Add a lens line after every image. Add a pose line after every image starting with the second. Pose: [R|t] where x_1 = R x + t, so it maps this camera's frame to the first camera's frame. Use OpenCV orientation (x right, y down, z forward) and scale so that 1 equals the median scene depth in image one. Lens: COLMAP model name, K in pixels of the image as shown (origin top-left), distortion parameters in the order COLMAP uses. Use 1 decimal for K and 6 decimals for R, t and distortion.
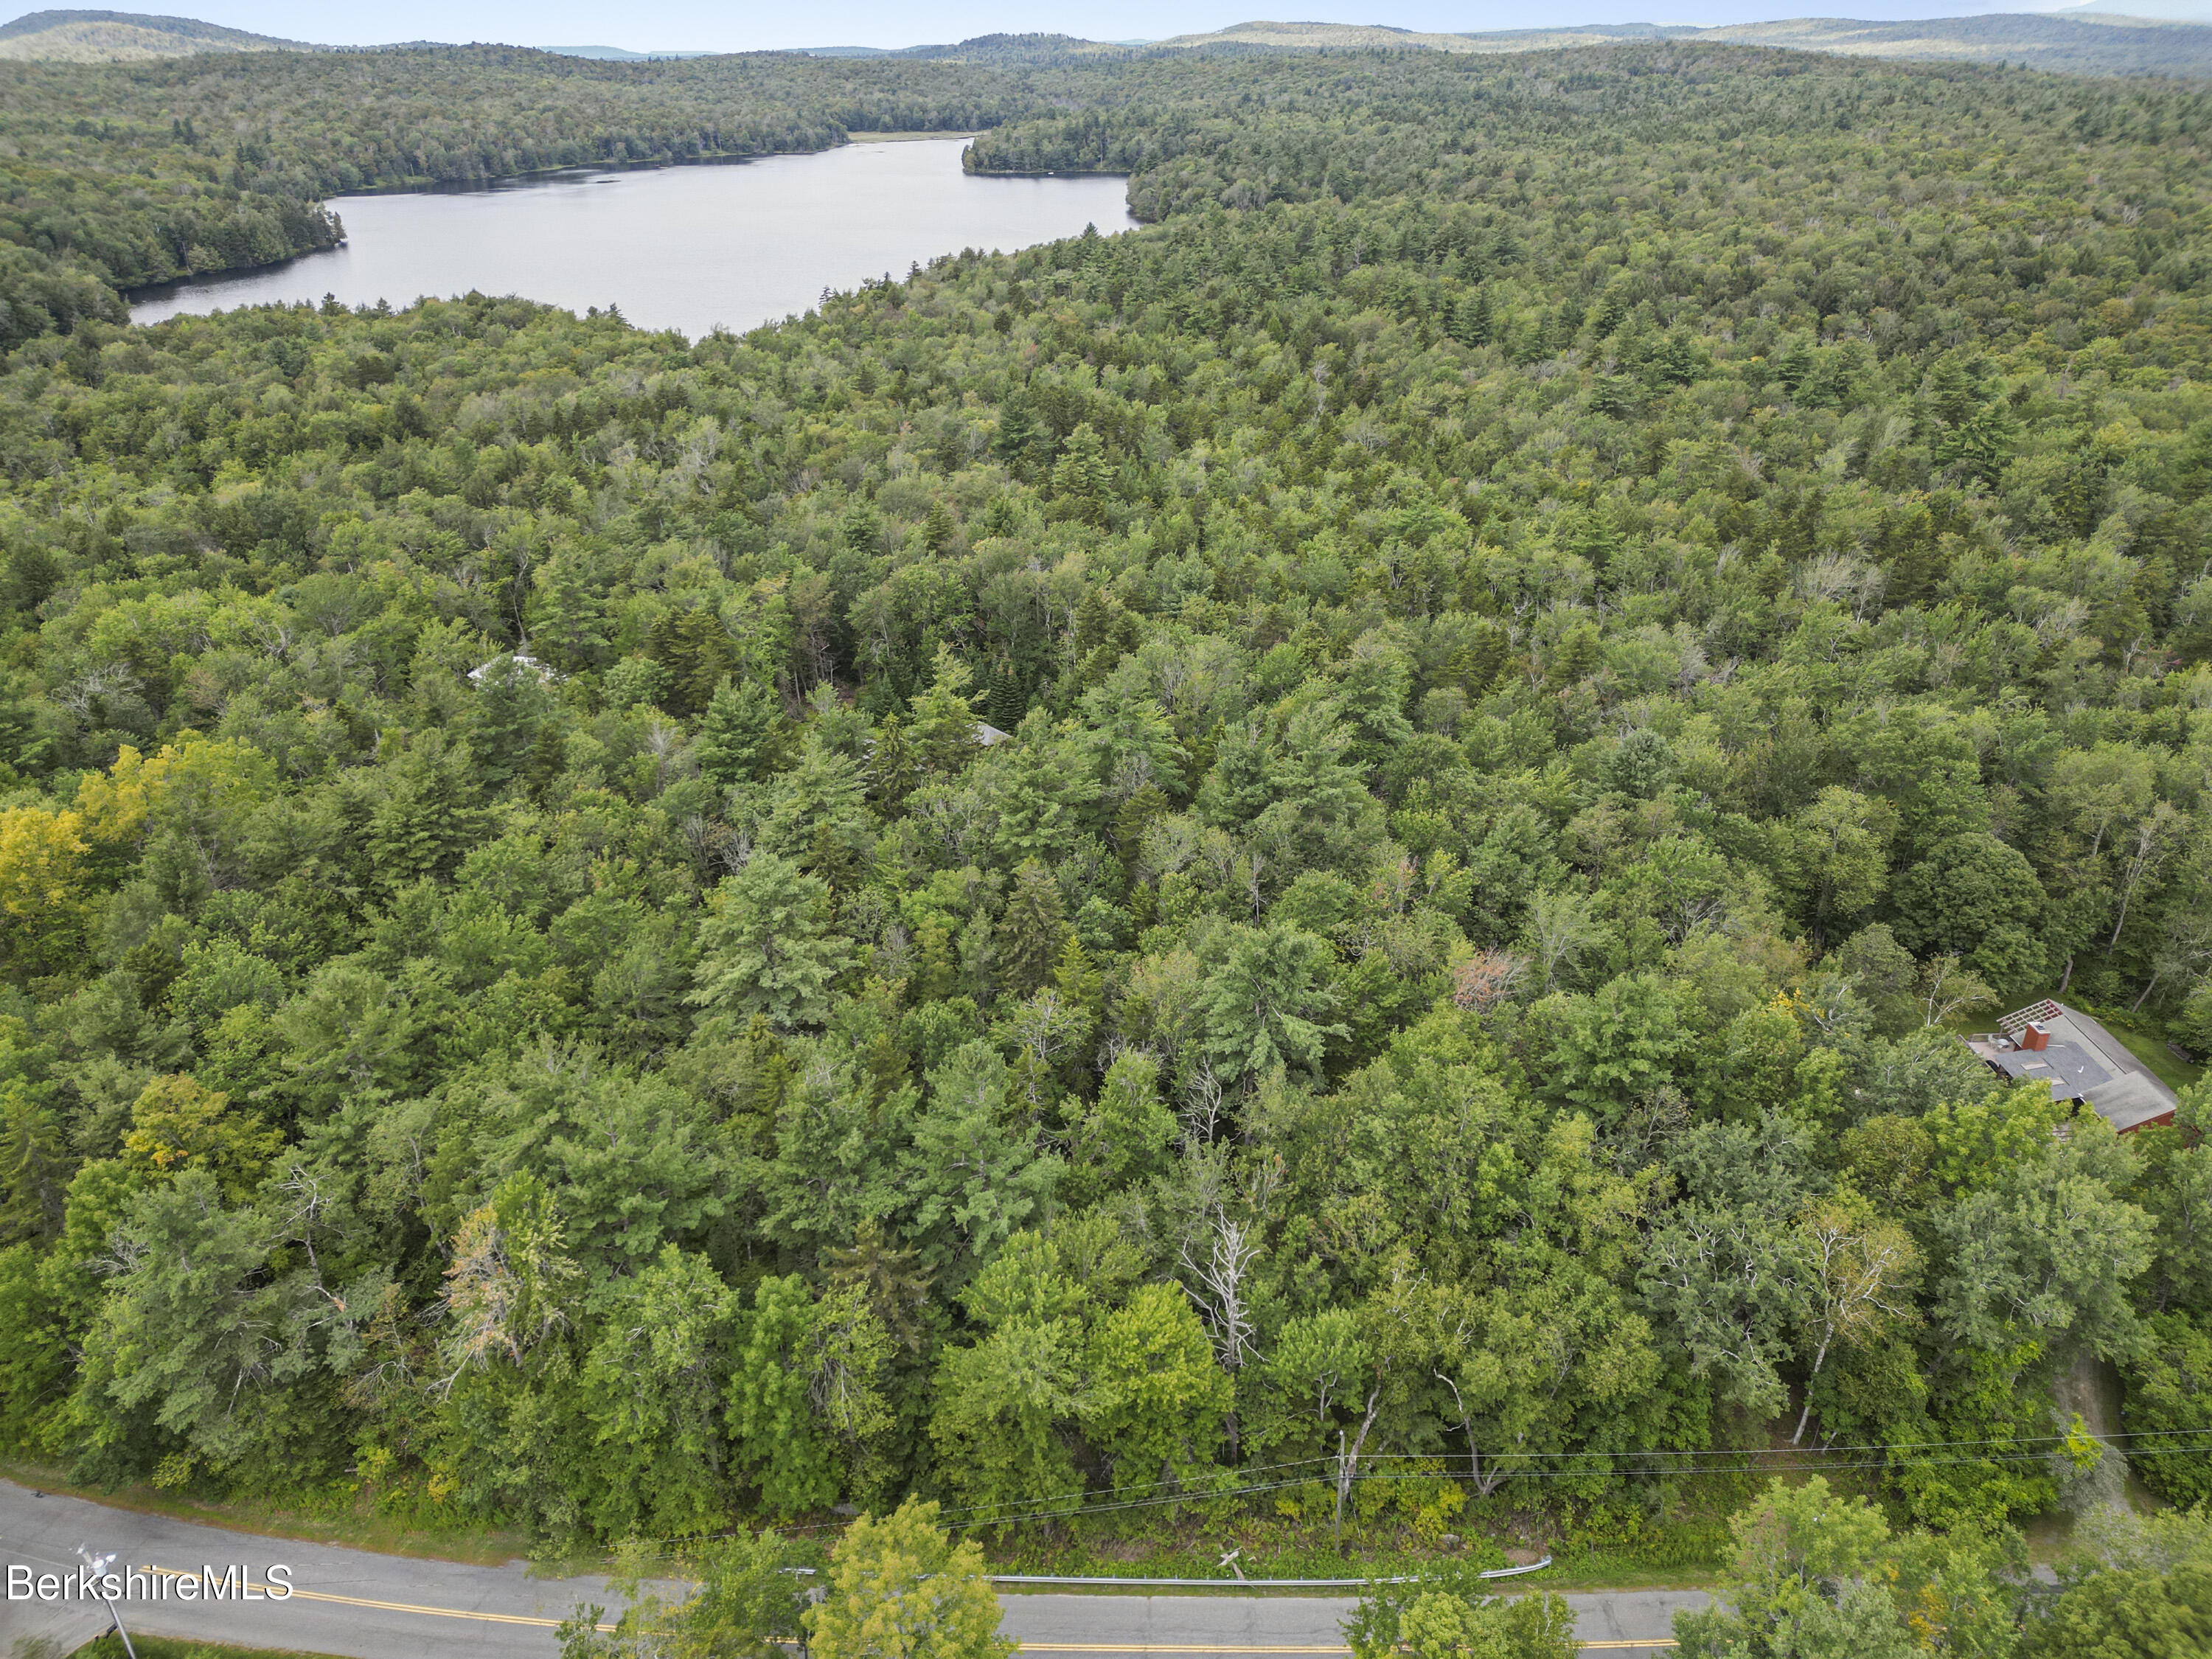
lens RADIAL K [[1522.3, 0, 1099.6], [0, 1522.3, 820.3], [0, 0, 1]] dist [0.084728, -0.078507]
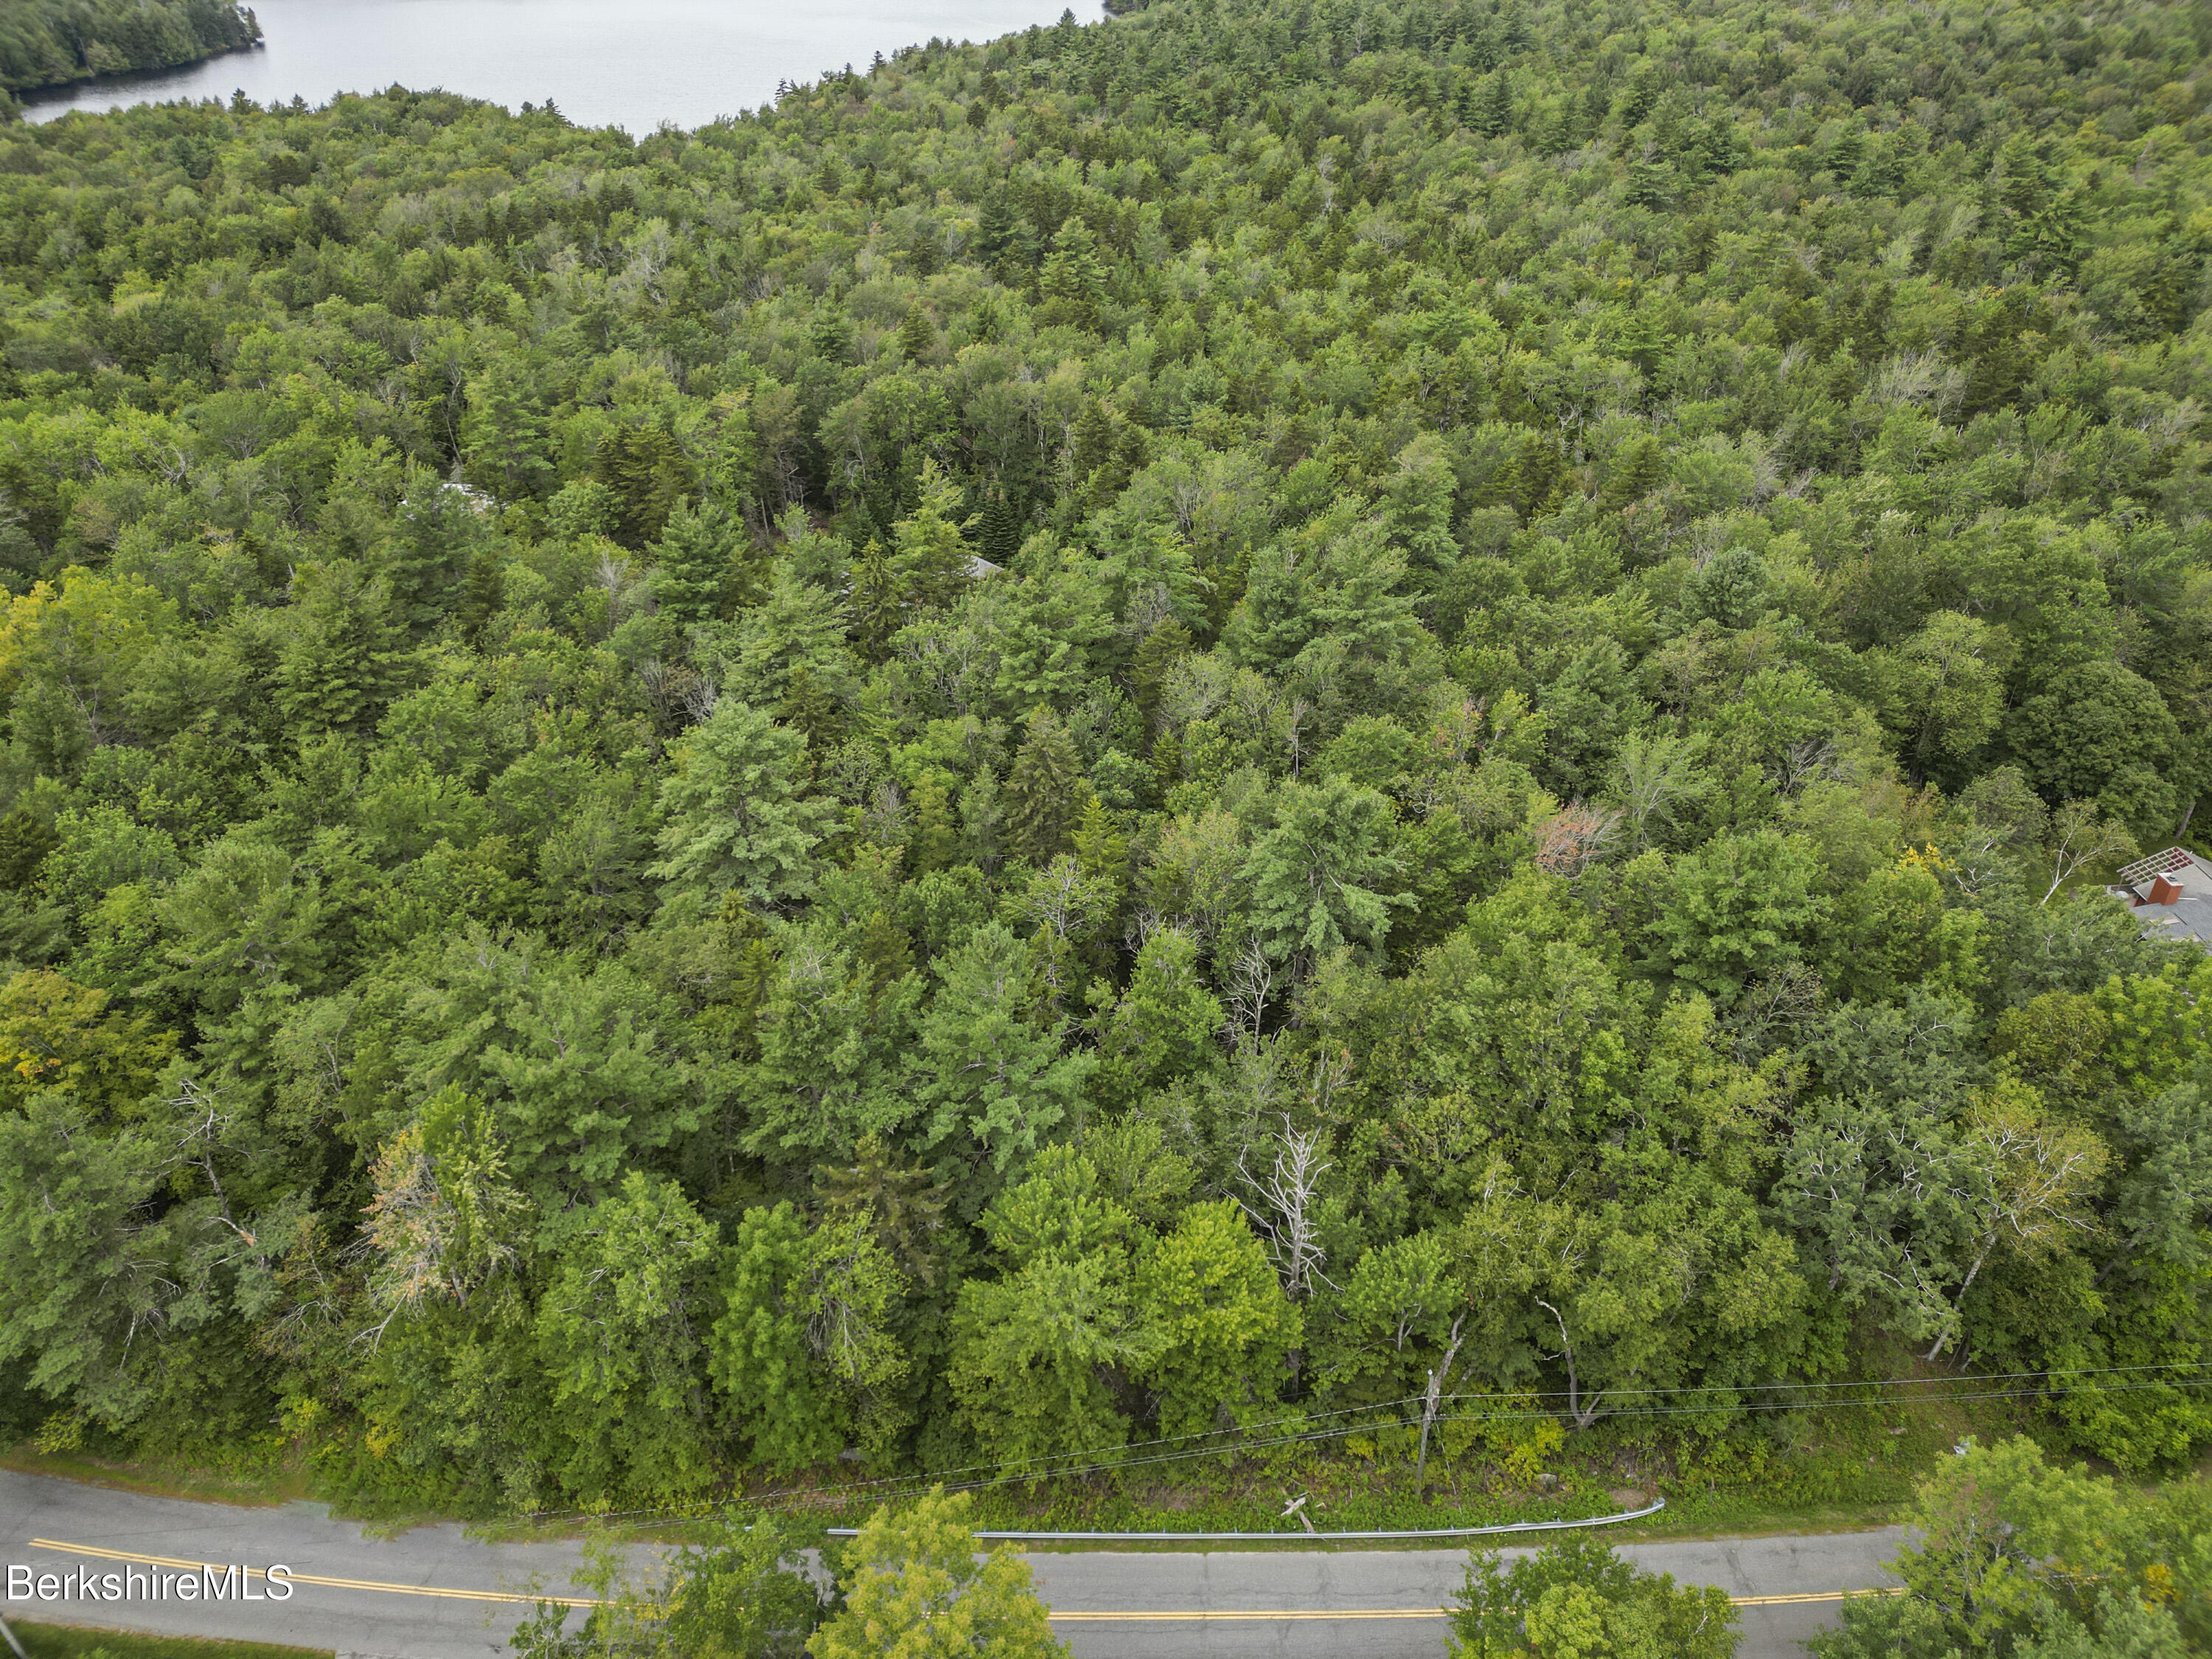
lens RADIAL K [[1522.3, 0, 1099.6], [0, 1522.3, 820.3], [0, 0, 1]] dist [0.084728, -0.078507]
pose [[0.999831, -0.011901, 0.013992, -0.023935], [0.010411, 0.994713, 0.102165, 0.001908], [-0.015134, -0.102002, 0.994669, 0.123745]]
